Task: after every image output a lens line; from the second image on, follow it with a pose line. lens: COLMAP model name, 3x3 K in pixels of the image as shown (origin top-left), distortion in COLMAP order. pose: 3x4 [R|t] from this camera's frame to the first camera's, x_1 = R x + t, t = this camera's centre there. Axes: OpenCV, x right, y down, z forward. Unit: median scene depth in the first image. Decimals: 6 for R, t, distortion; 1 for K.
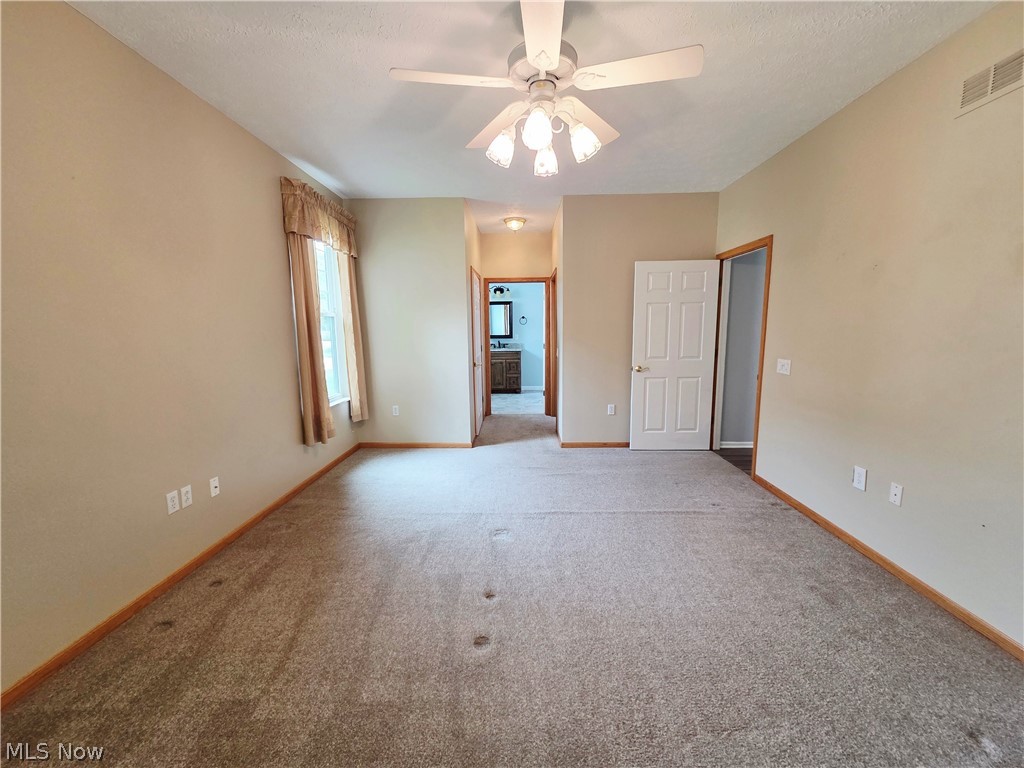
lens RADIAL K [[417.6, 0, 506.4], [0, 417.6, 384.9], [0, 0, 1]] dist [0.001962, 0.000044]
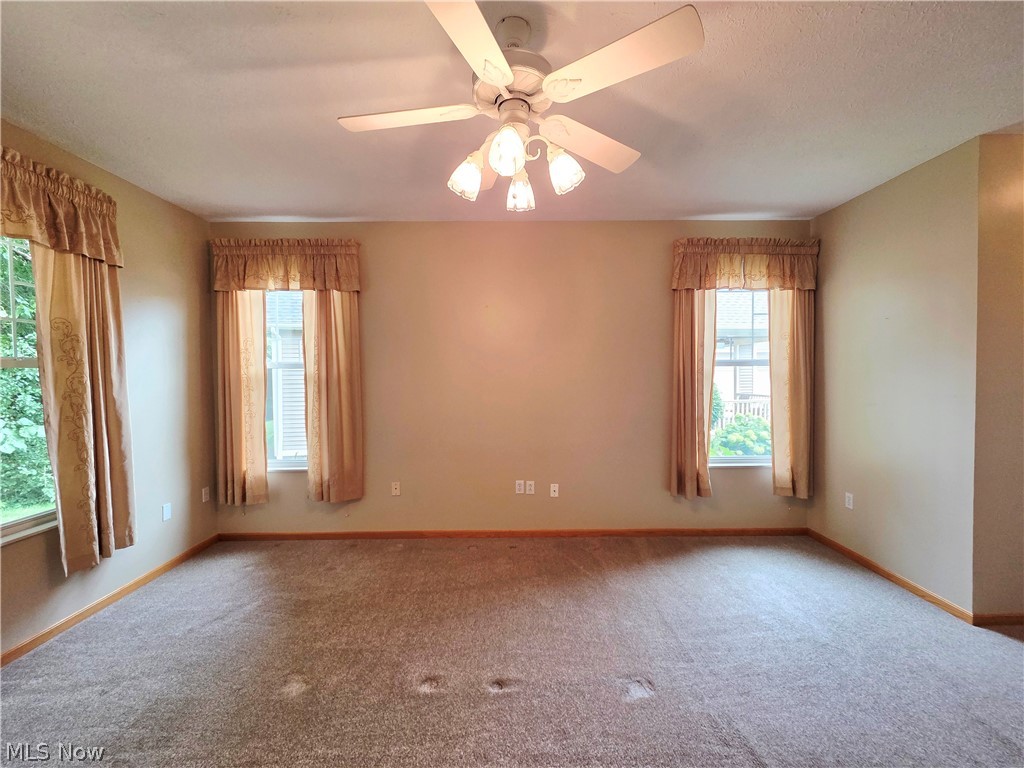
lens RADIAL K [[417.6, 0, 510.3], [0, 417.6, 382.0], [0, 0, 1]] dist [0.001962, 0.000044]
pose [[0.040295, 0.039808, -0.998395, 0.596352], [-0.128292, 0.991142, 0.034341, -0.129227], [0.990917, 0.126703, 0.045045, 0.630691]]
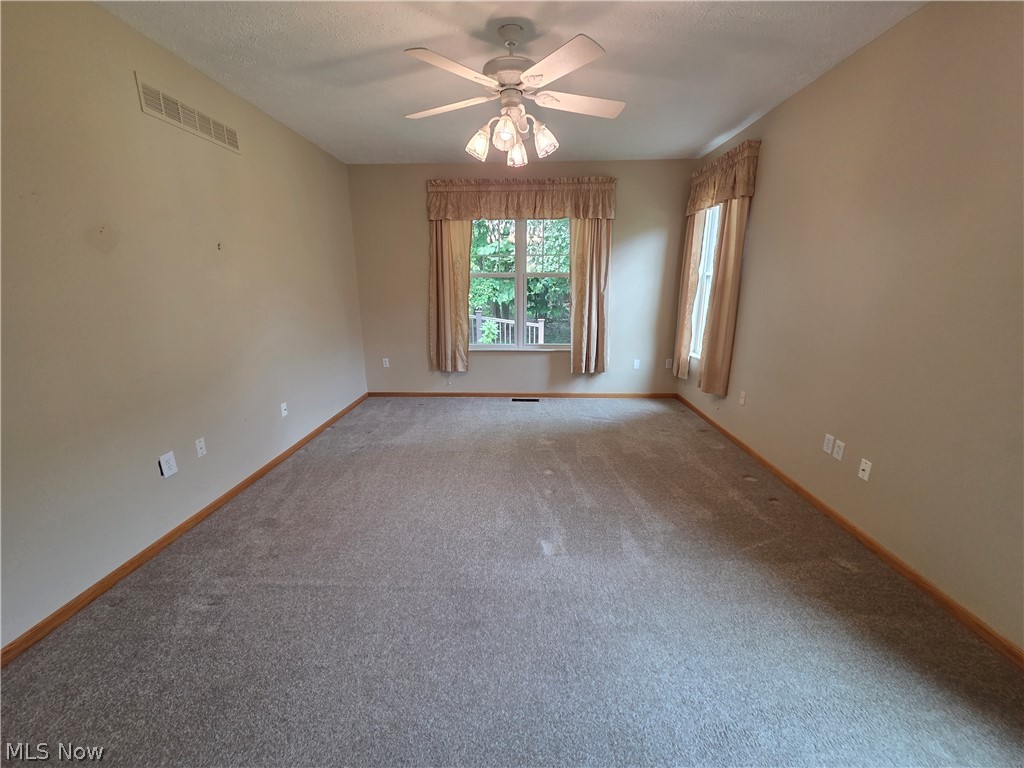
lens RADIAL K [[417.6, 0, 515.5], [0, 417.6, 387.5], [0, 0, 1]] dist [0.001962, 0.000044]
pose [[-0.999751, 0.022323, 0.000342, 0.054993], [0.020811, 0.926280, 0.376261, -0.242839], [0.008082, 0.376174, -0.926514, 1.514397]]
